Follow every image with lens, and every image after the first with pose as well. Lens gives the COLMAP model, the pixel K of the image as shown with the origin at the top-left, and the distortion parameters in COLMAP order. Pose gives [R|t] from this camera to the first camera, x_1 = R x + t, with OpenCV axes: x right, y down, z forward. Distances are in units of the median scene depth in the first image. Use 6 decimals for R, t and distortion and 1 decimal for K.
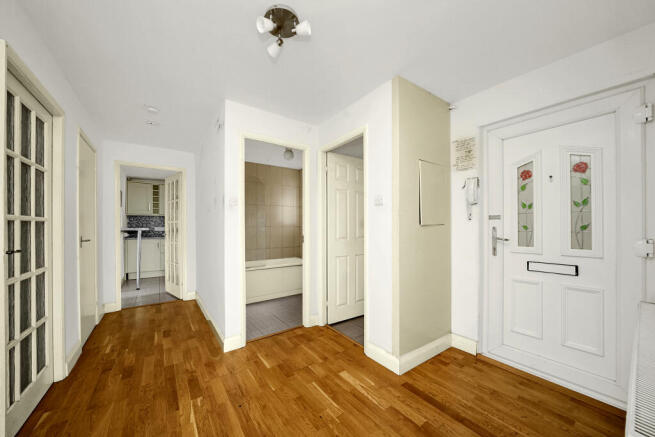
lens RADIAL K [[239.5, 0, 322.0], [0, 239.5, 222.4], [0, 0, 1]] dist [-0.010032, 0.000187]
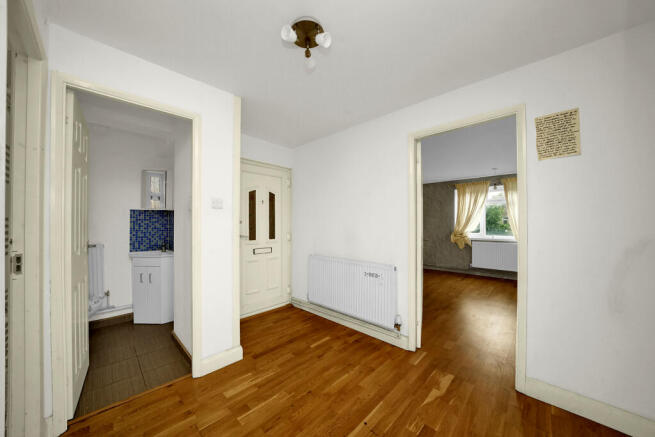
lens RADIAL K [[239.5, 0, 324.1], [0, 239.5, 227.9], [0, 0, 1]] dist [-0.010032, 0.000187]
pose [[-0.197024, -0.017593, 0.980241, -0.932245], [-0.019480, 0.999712, 0.014027, -0.017667], [-0.980205, -0.016331, -0.197310, 0.905957]]
